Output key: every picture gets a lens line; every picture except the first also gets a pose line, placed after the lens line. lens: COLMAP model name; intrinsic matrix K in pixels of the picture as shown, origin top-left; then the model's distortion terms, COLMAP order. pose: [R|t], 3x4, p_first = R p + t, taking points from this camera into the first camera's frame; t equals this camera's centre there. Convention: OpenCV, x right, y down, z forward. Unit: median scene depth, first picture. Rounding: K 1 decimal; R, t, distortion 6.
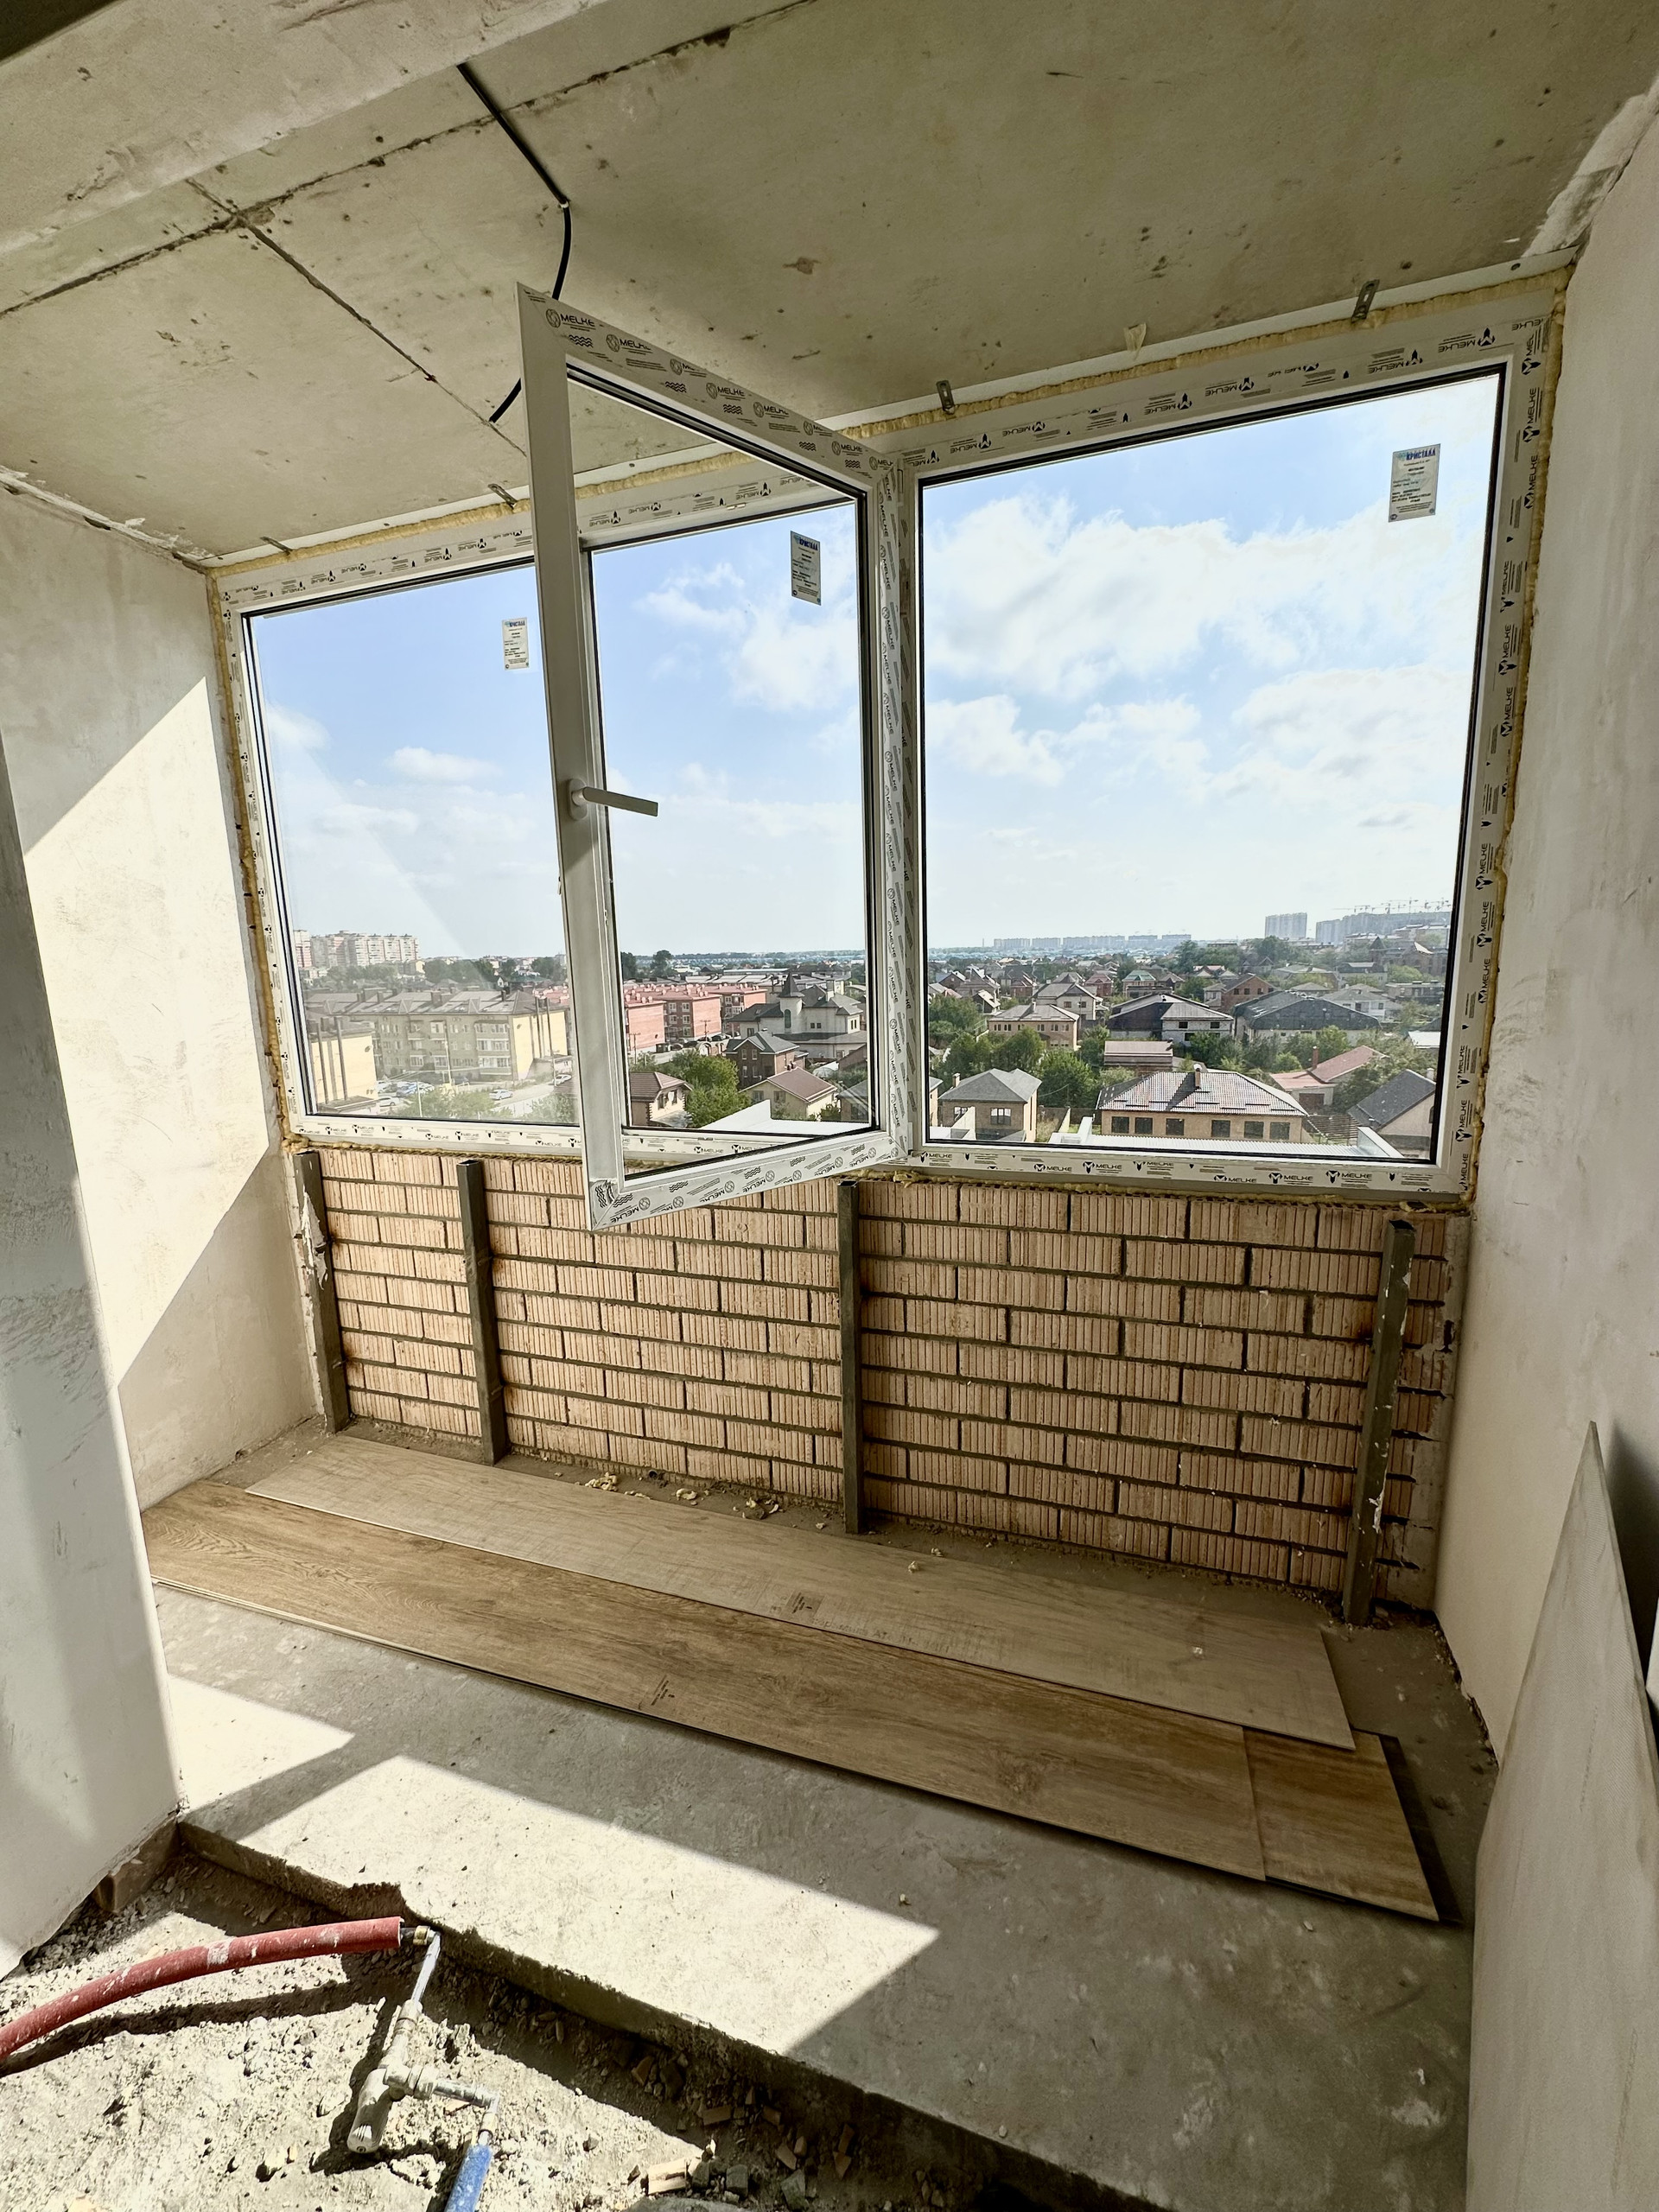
lens RADIAL K [[889.9, 0, 827.0], [0, 889.9, 1101.7], [0, 0, 1]] dist [-0.004635, -0.000339]
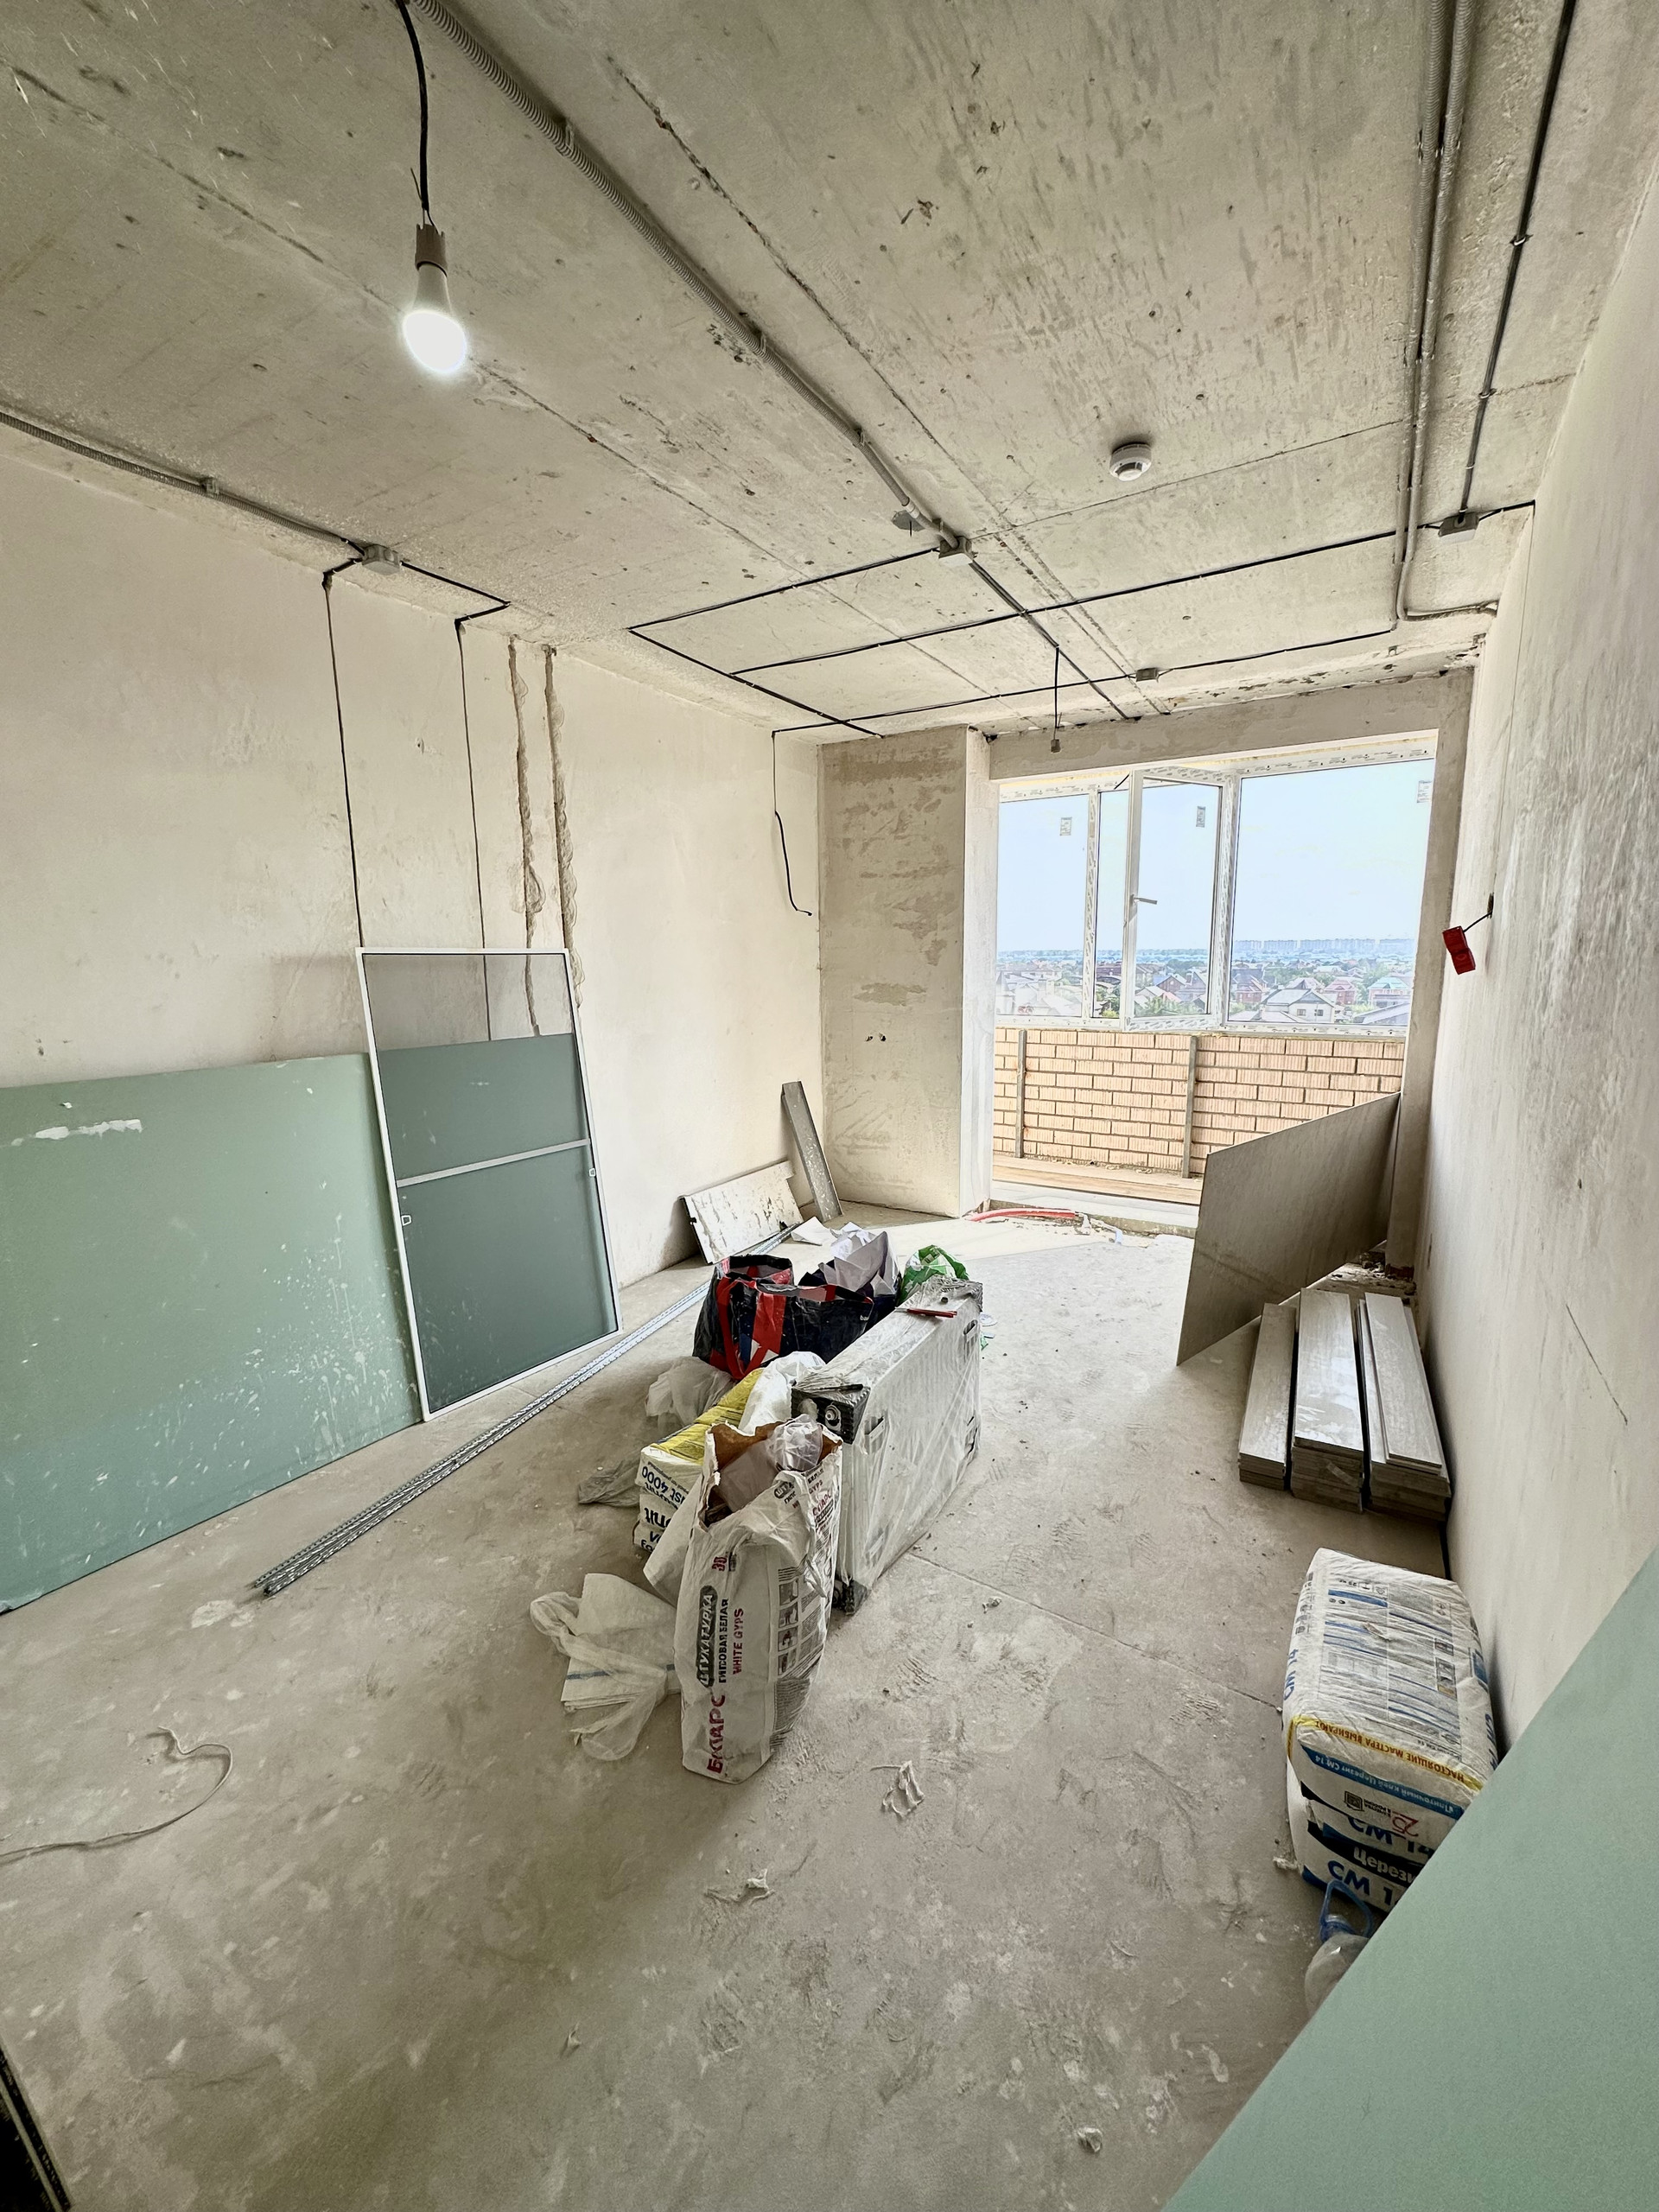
lens RADIAL K [[889.9, 0, 827.1], [0, 889.9, 1103.7], [0, 0, 1]] dist [-0.004635, -0.000339]
pose [[0.974183, 0.053587, -0.219309, -0.019630], [-0.052638, 0.998562, 0.010175, 0.014188], [0.219539, 0.001631, 0.975602, -0.078801]]
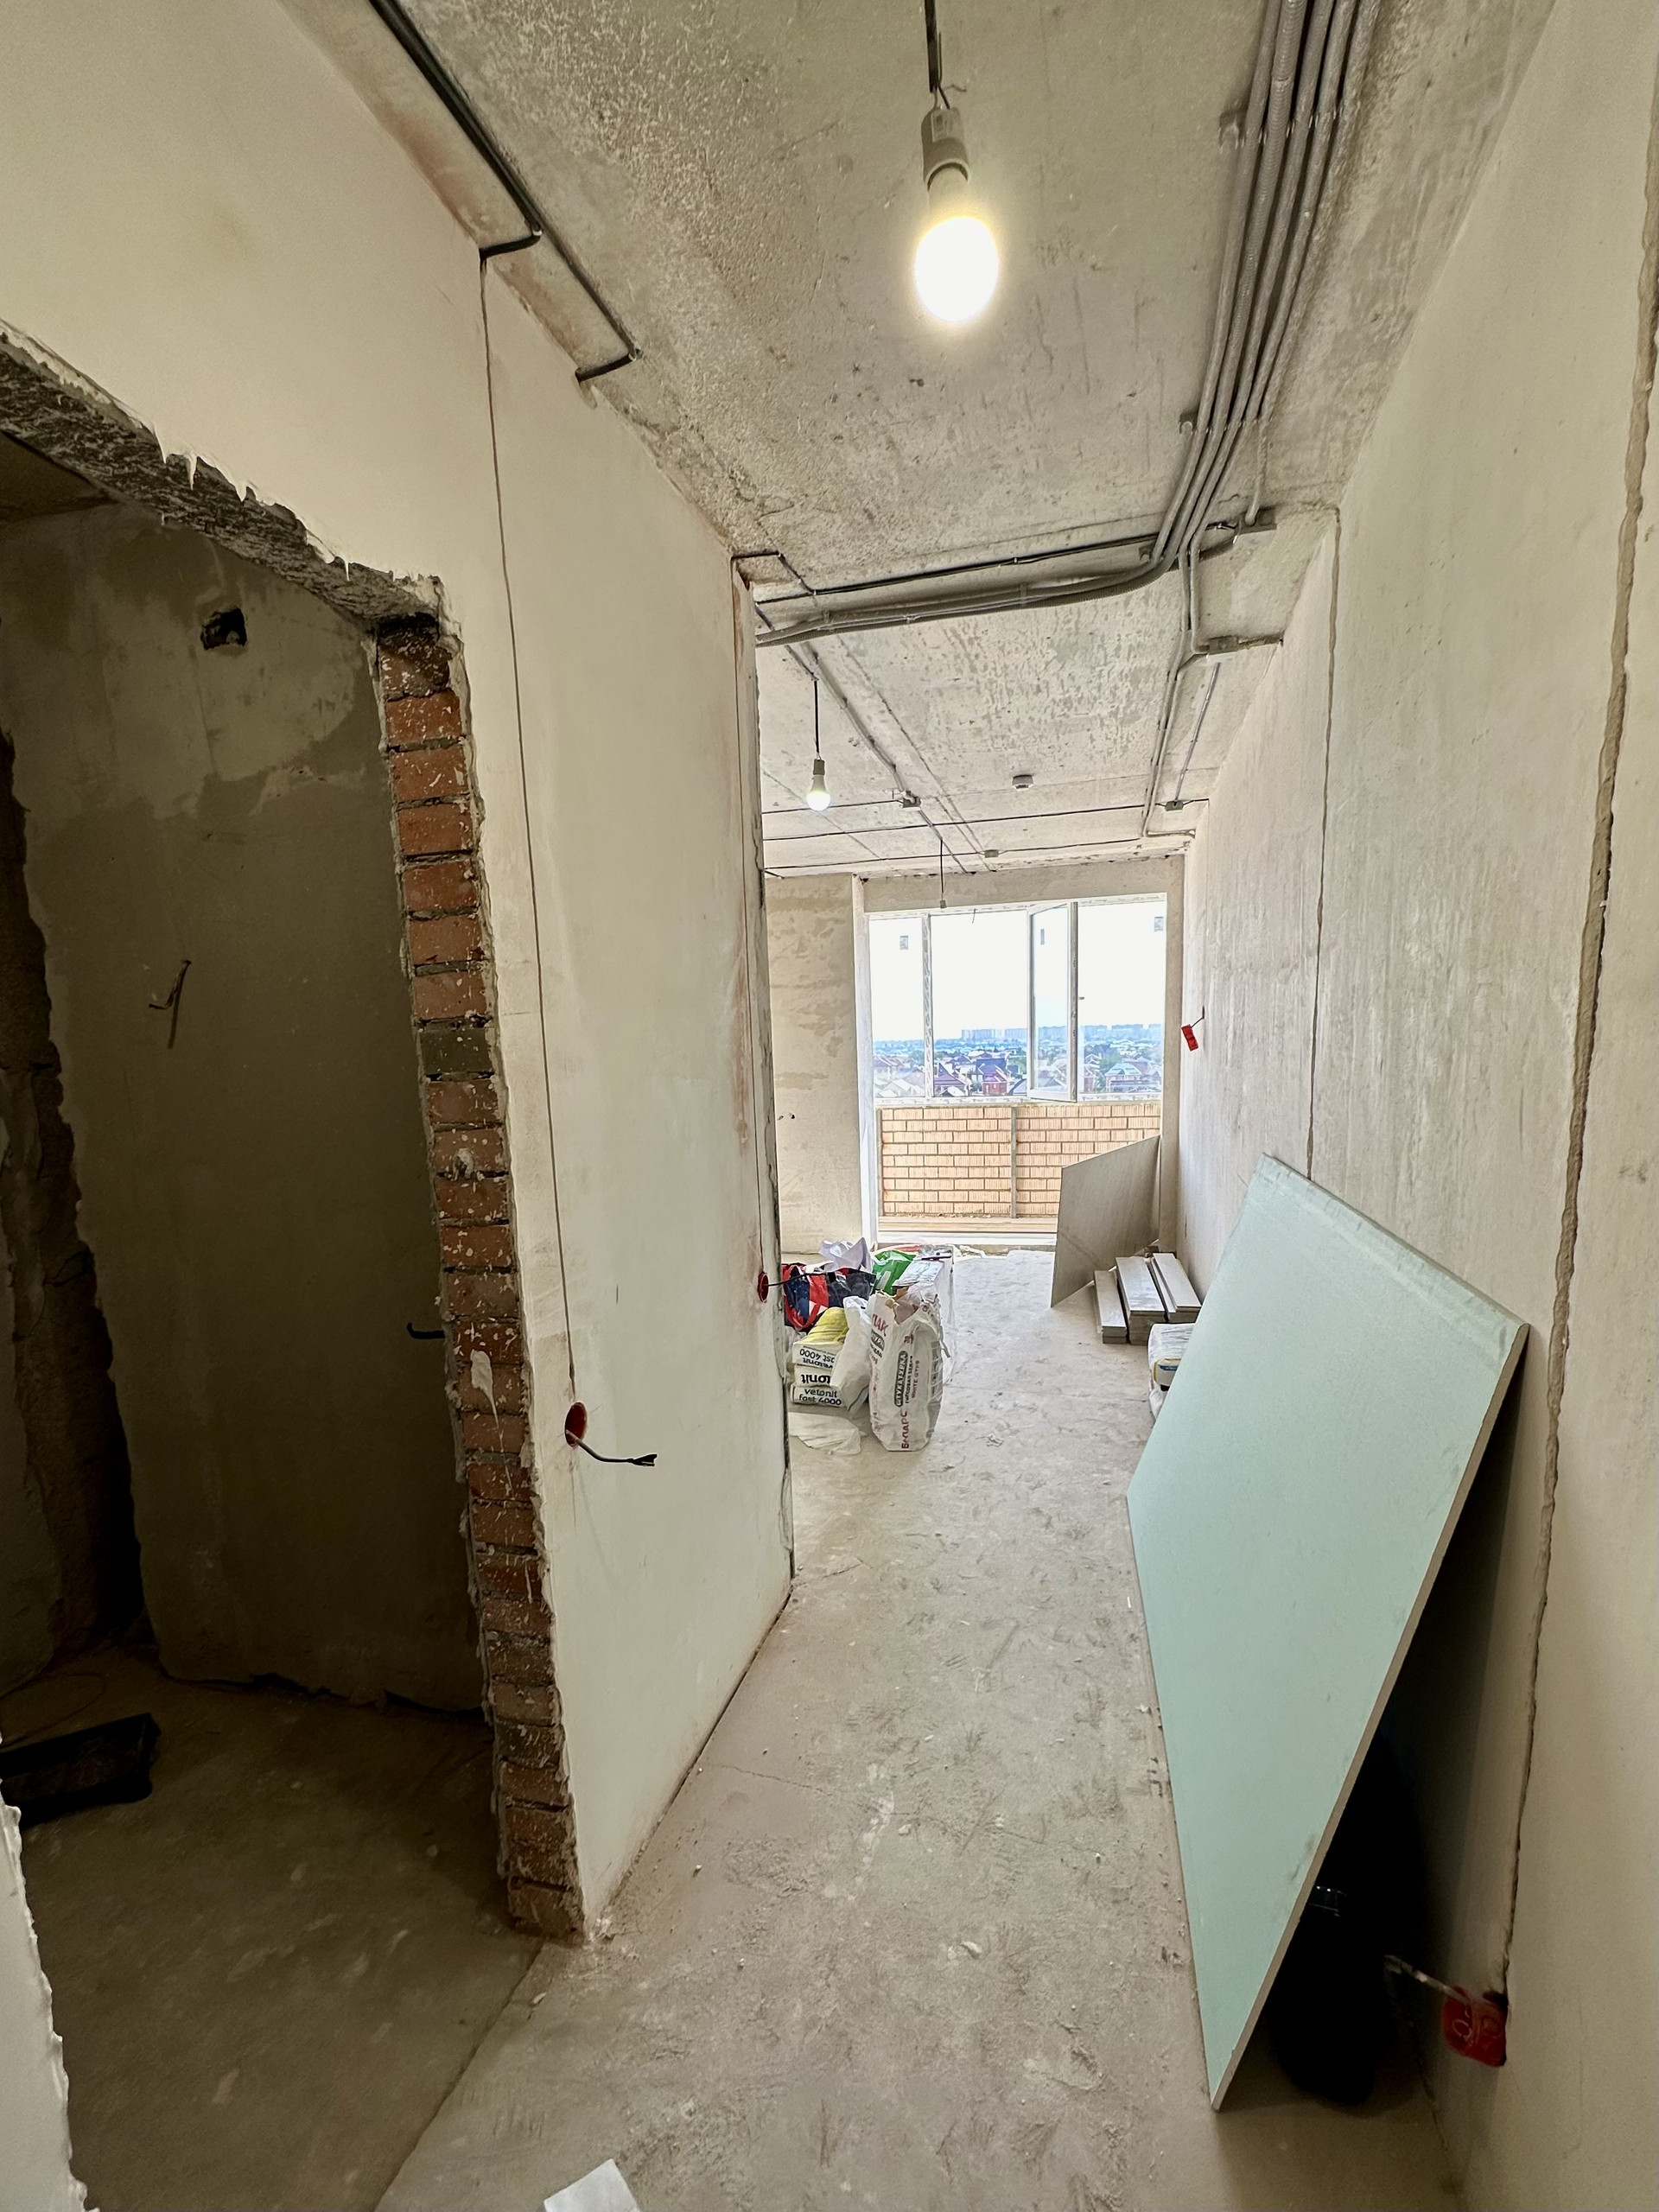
lens RADIAL K [[1030.9, 0, 836.5], [0, 1030.9, 1216.6], [0, 0, 1]] dist [0.002824, 0.000007]
pose [[0.997869, -0.018010, 0.062720, -0.039605], [0.018138, 0.999834, -0.001471, 0.022097], [-0.062683, 0.002606, 0.998030, -0.125668]]
